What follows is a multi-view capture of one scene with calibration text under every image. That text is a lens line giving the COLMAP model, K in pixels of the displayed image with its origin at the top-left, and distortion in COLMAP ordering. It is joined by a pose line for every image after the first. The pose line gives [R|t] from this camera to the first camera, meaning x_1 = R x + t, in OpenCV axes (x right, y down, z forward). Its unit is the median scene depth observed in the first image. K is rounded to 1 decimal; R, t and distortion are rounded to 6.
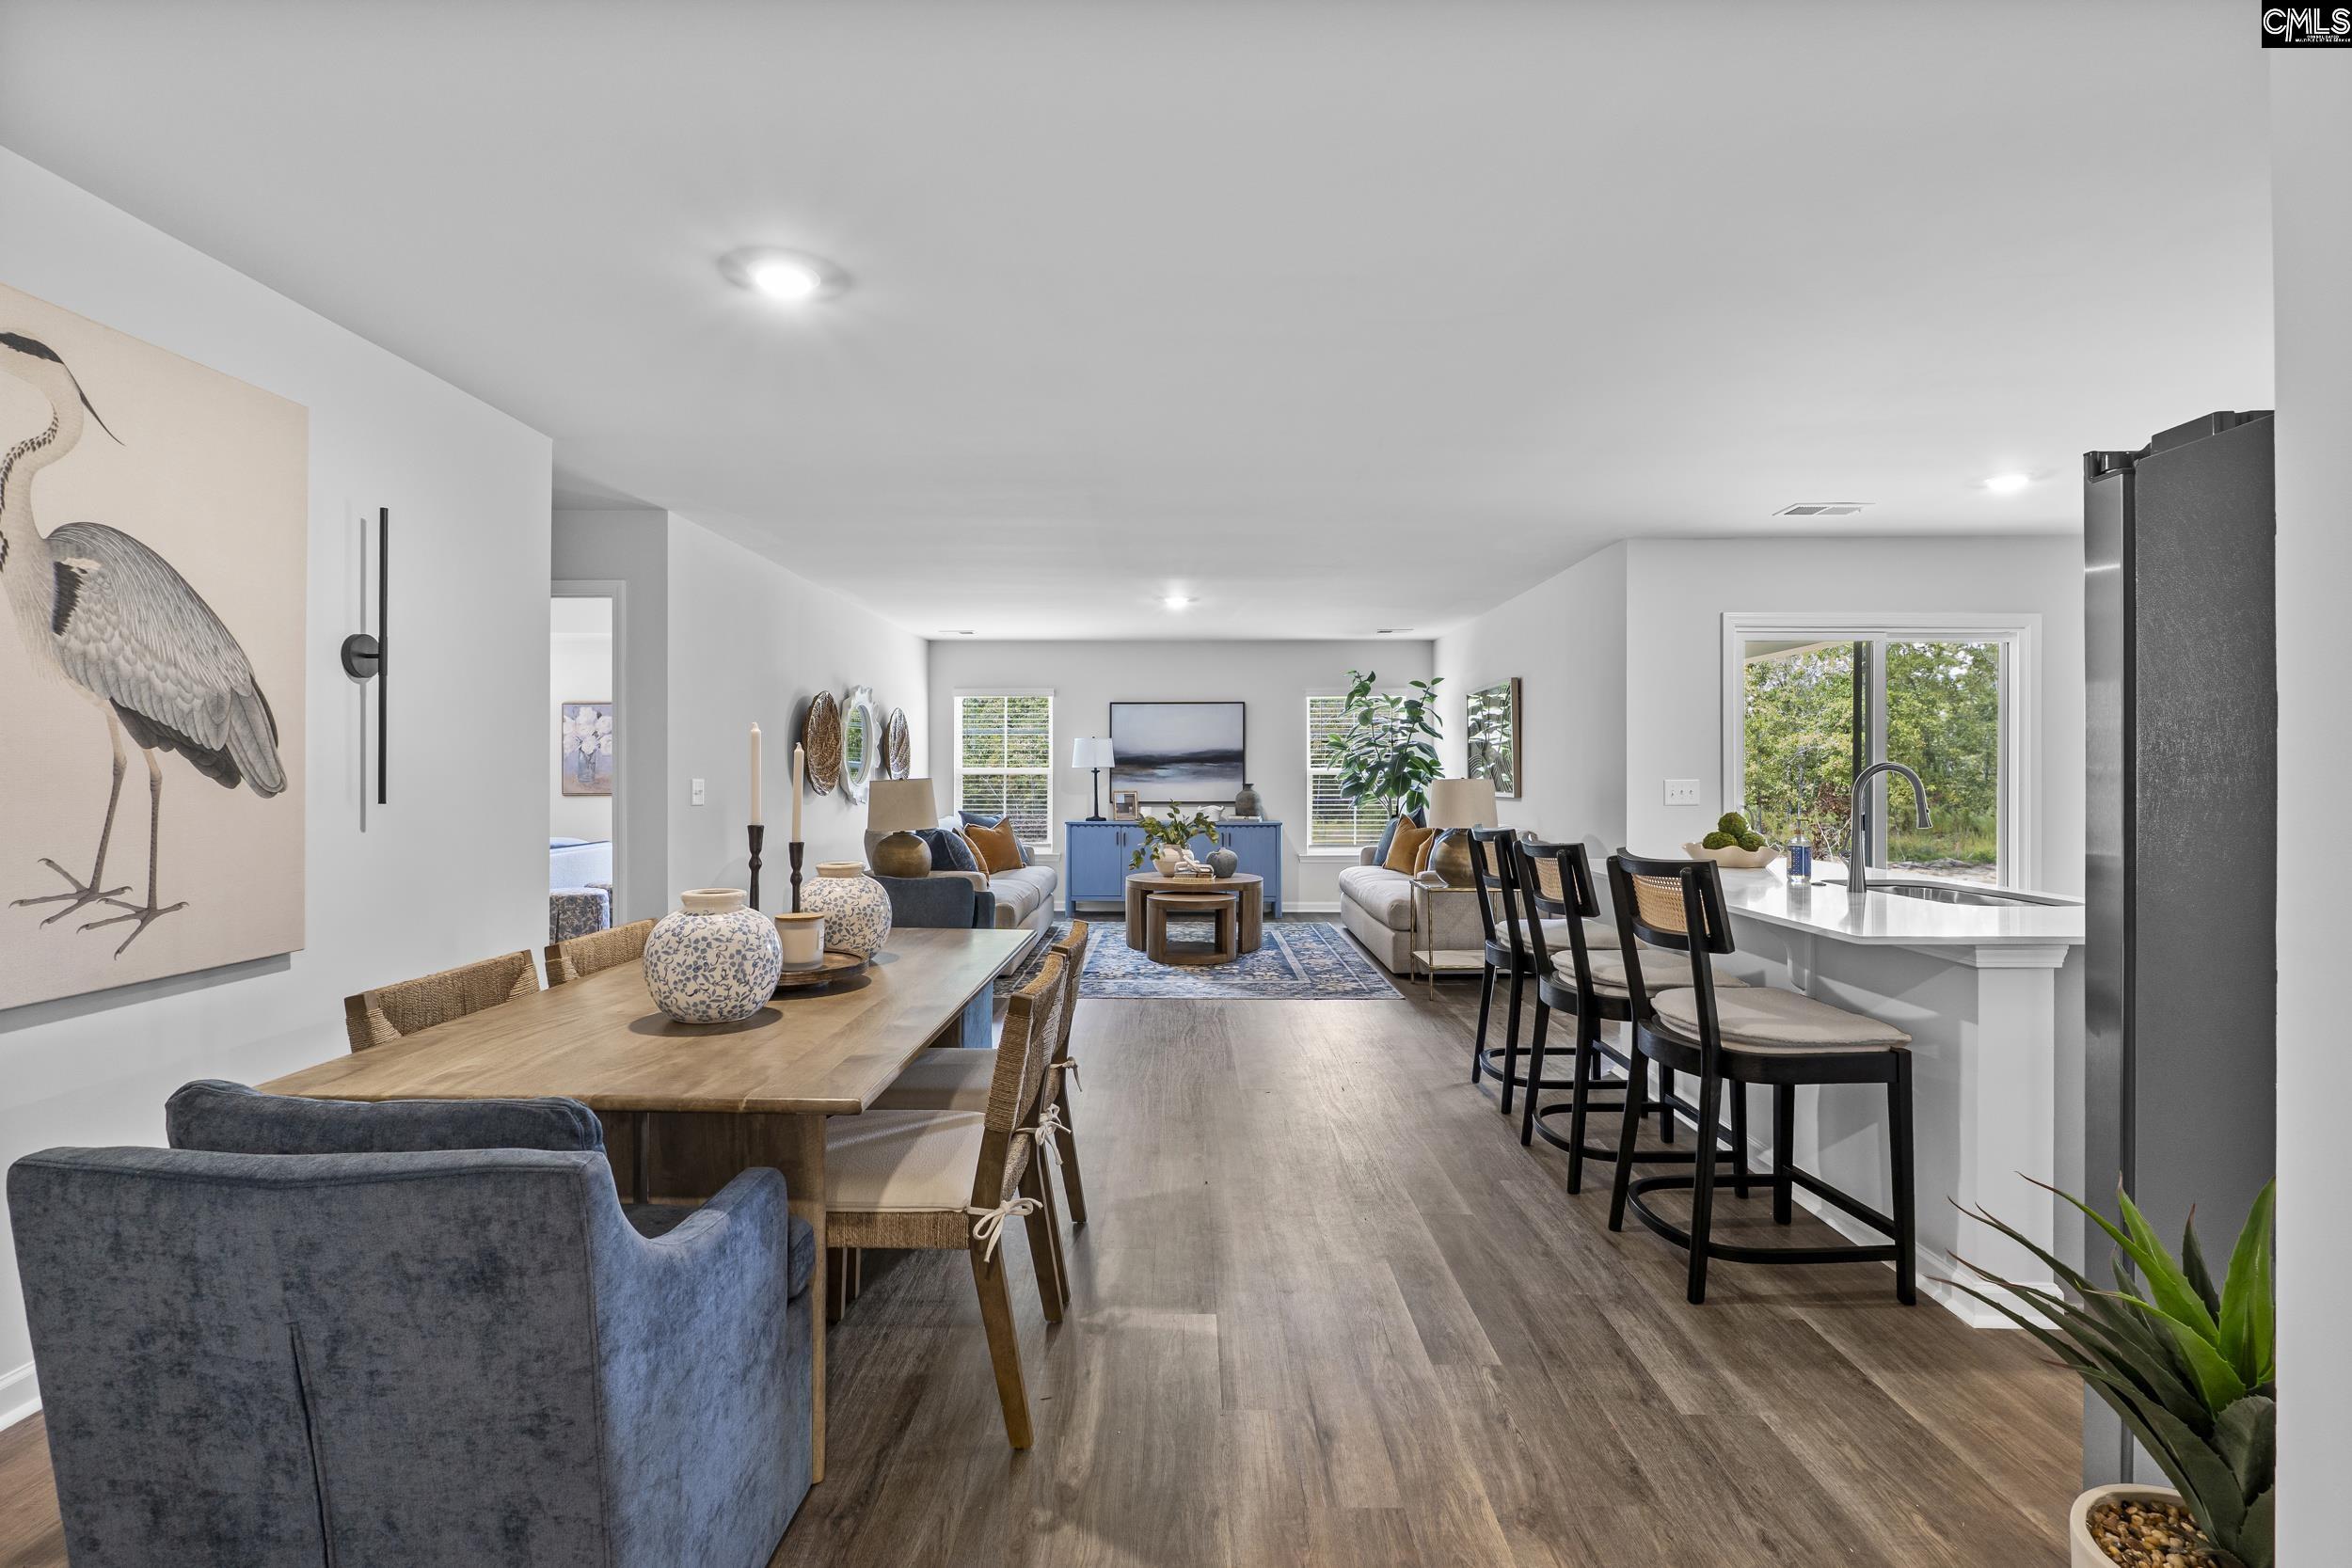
lens RADIAL K [[1092.4, 0, 1172.3], [0, 1092.4, 773.3], [0, 0, 1]] dist [-0.005433, -0.000115]
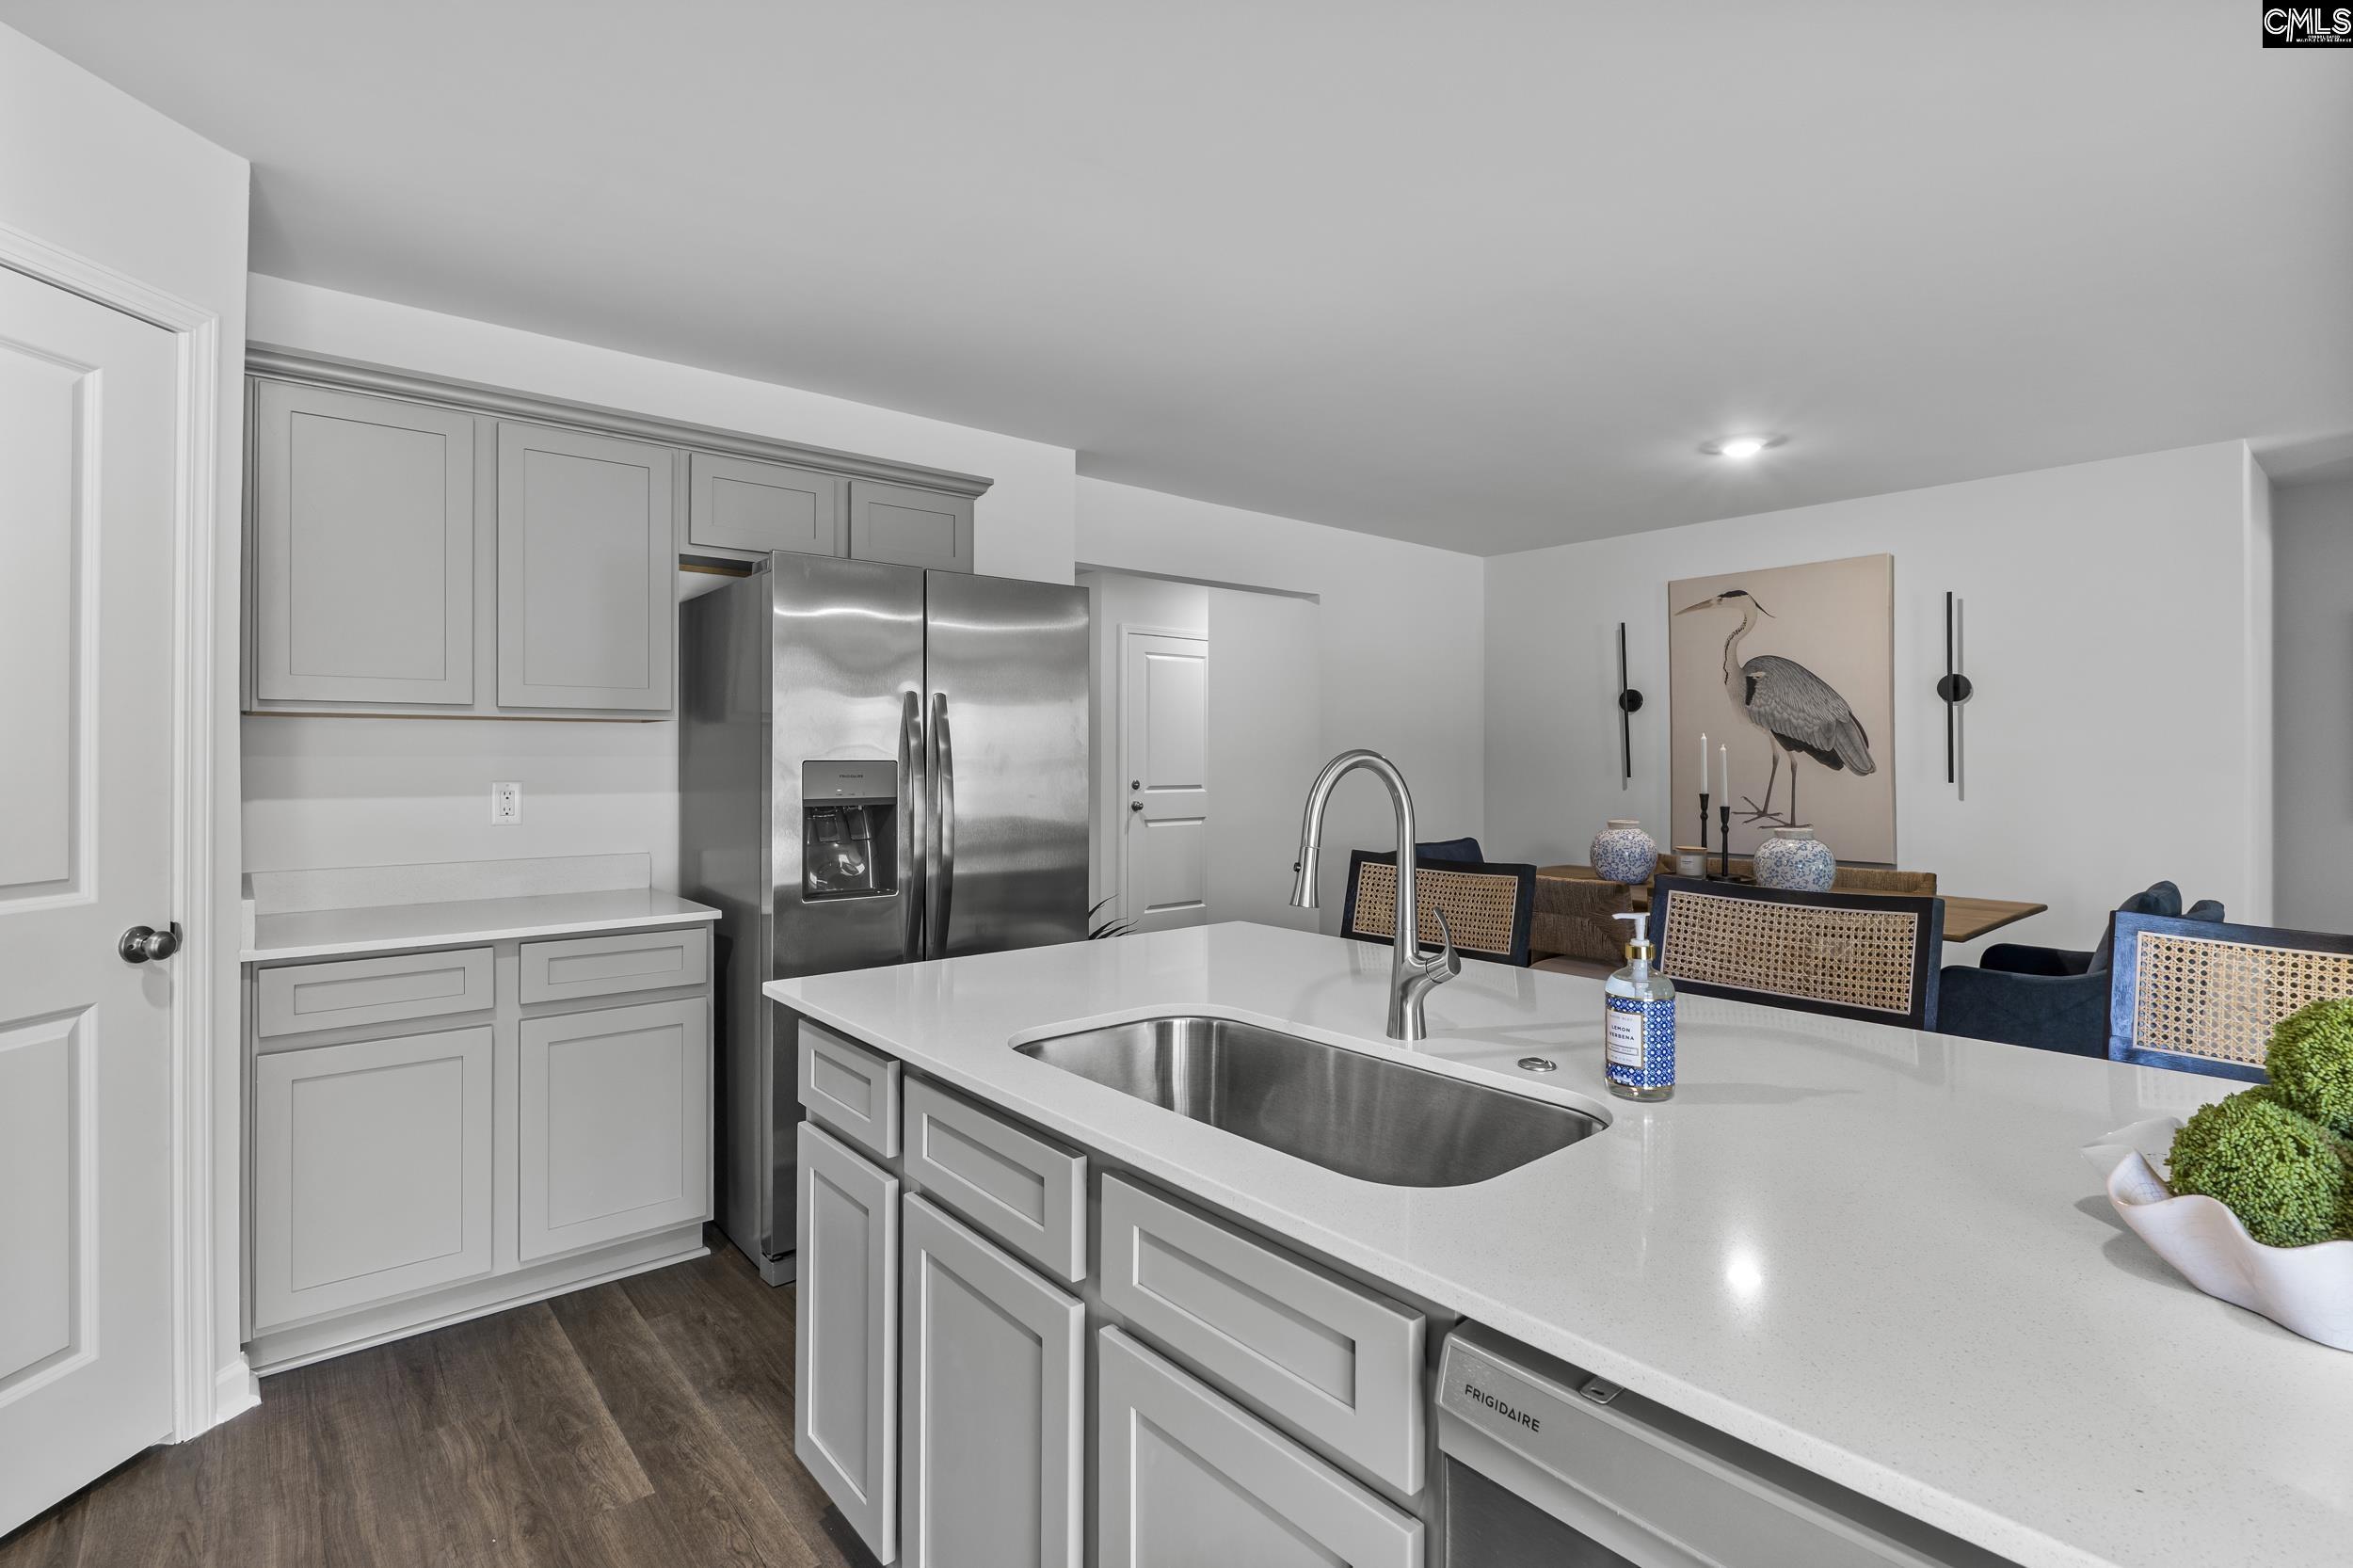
lens RADIAL K [[1092.9, 0, 1175.4], [0, 1092.9, 766.0], [0, 0, 1]] dist [-0.005433, -0.000115]
pose [[-0.756140, 0.003671, -0.654400, 0.968068], [0.000339, 0.999986, 0.005217, -0.003148], [0.654410, 0.003723, -0.756131, 1.249303]]
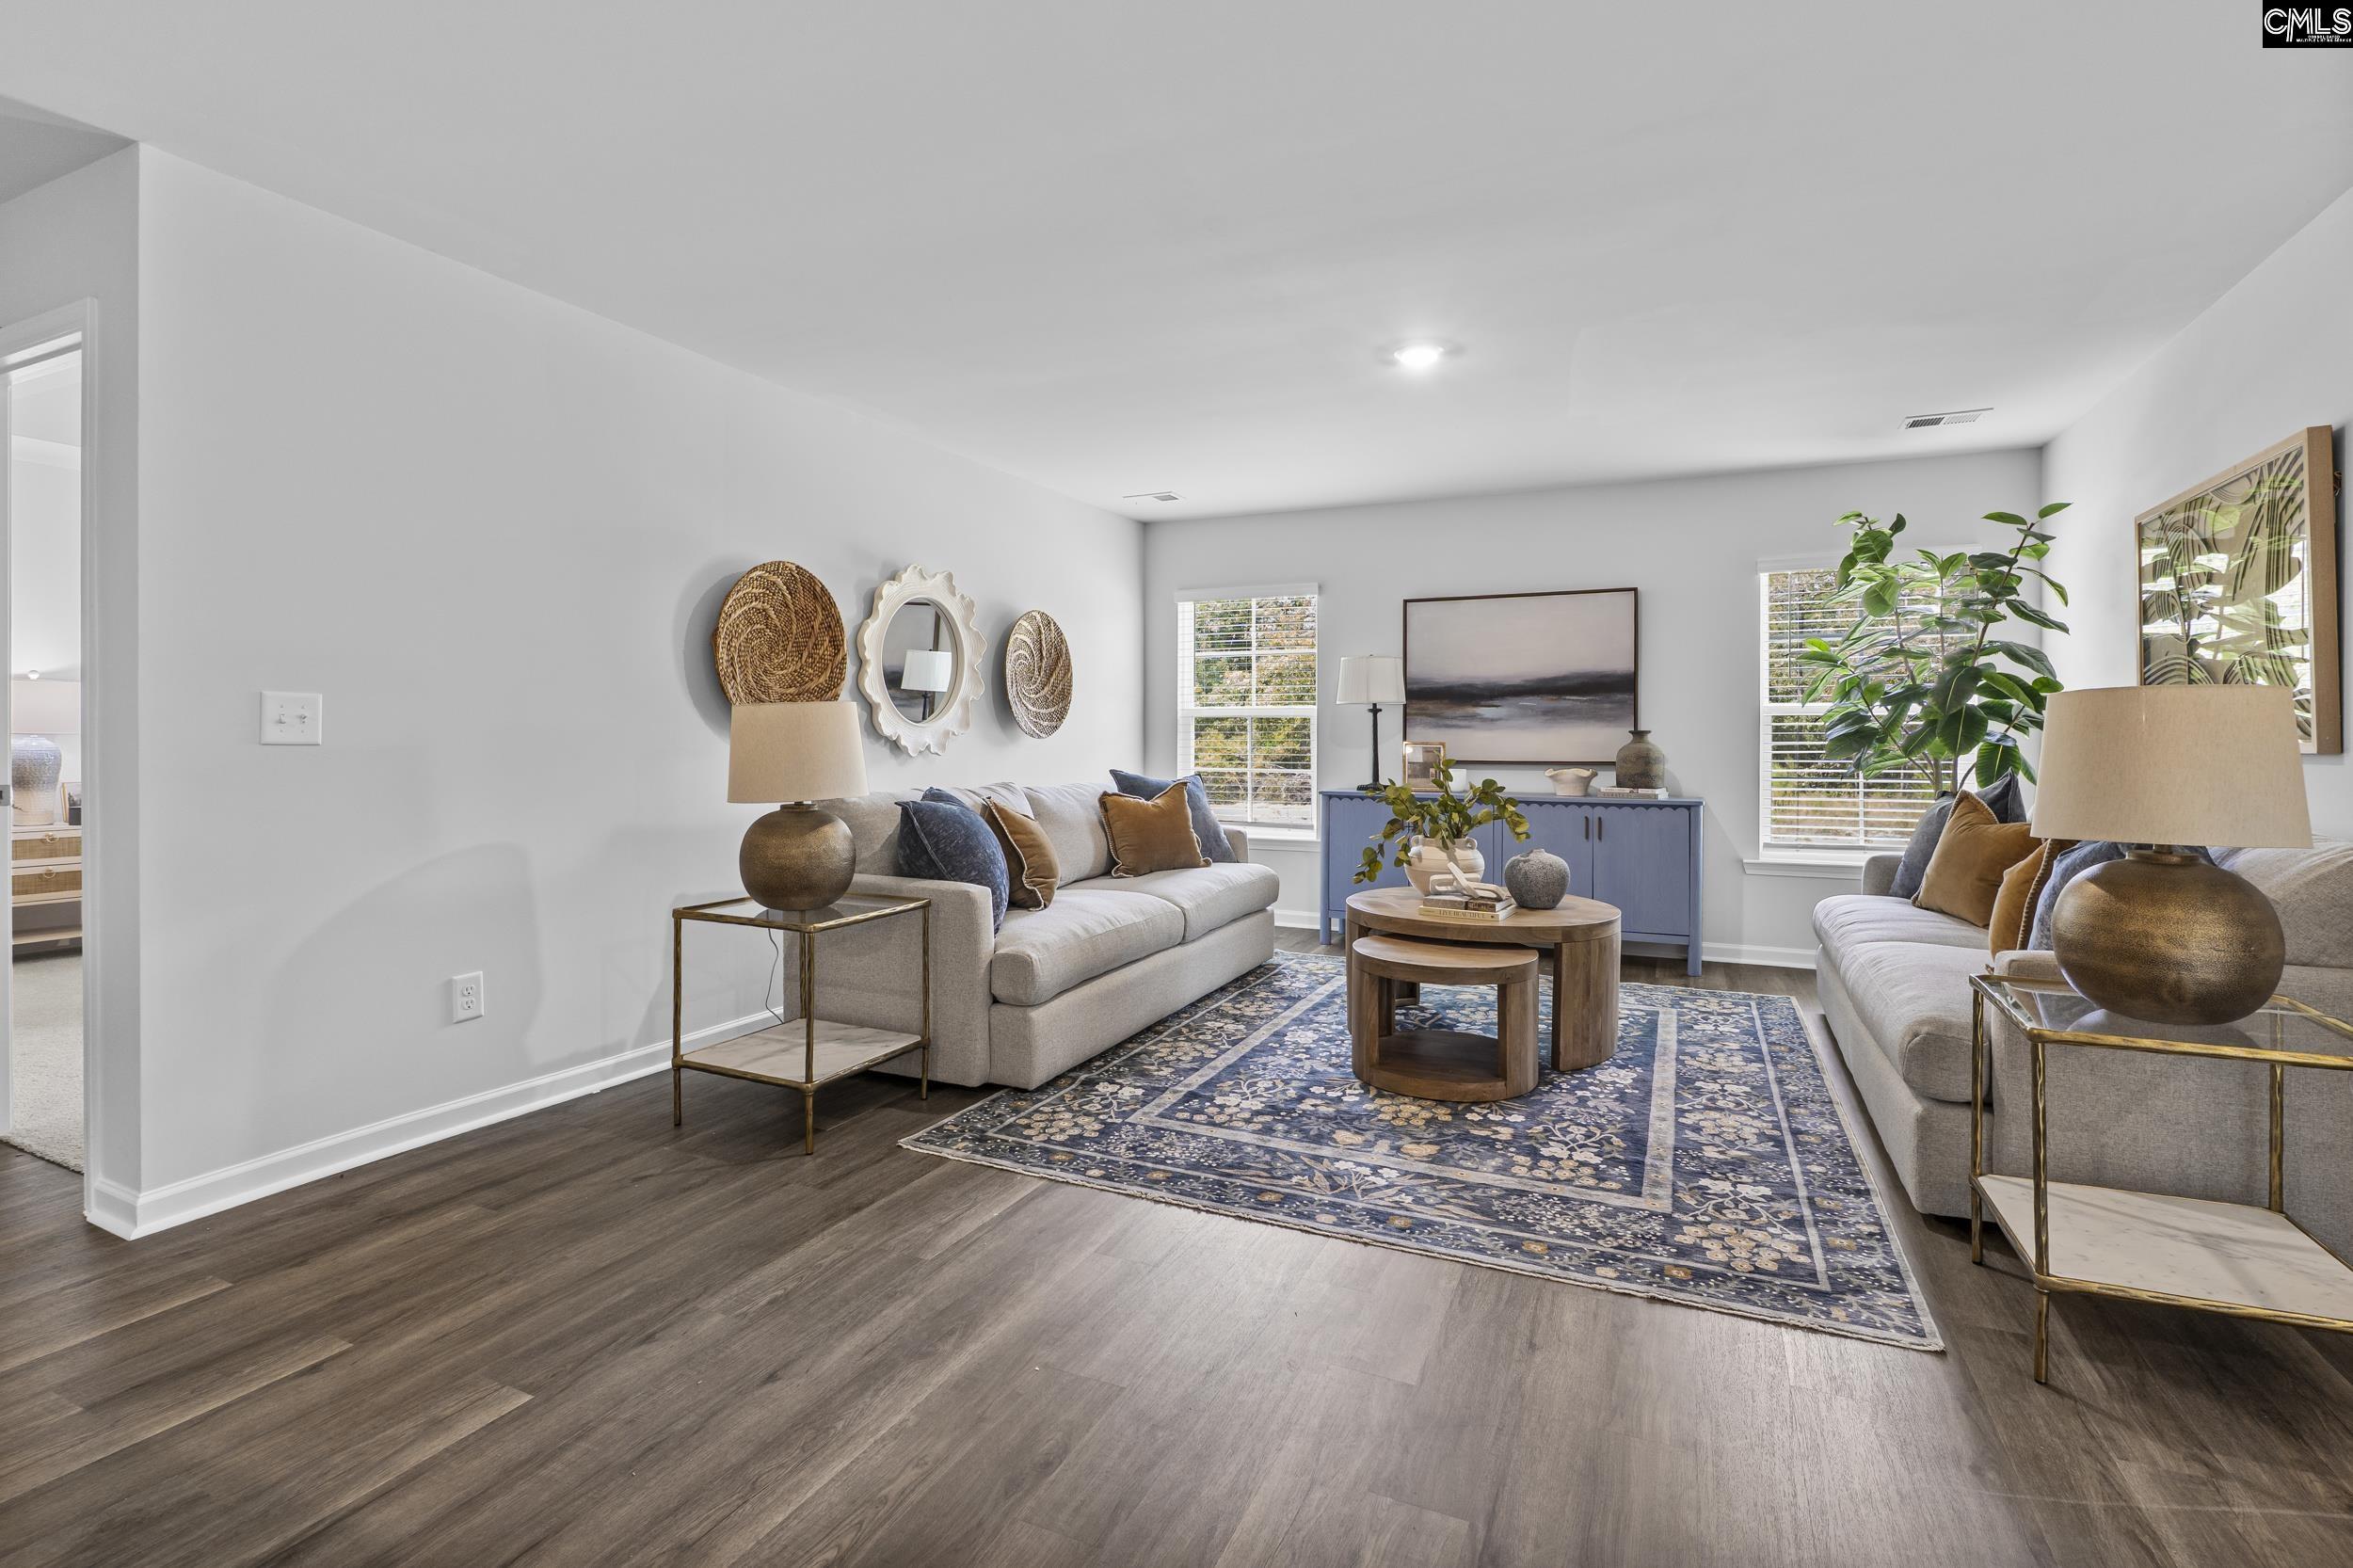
lens RADIAL K [[1092.9, 0, 1193.5], [0, 1092.9, 740.0], [0, 0, 1]] dist [-0.005433, -0.000115]
pose [[0.912053, 0.003876, -0.410055, 0.096113], [-0.002837, 0.999991, 0.003142, 0.014196], [0.410064, -0.001703, 0.912055, 0.415901]]
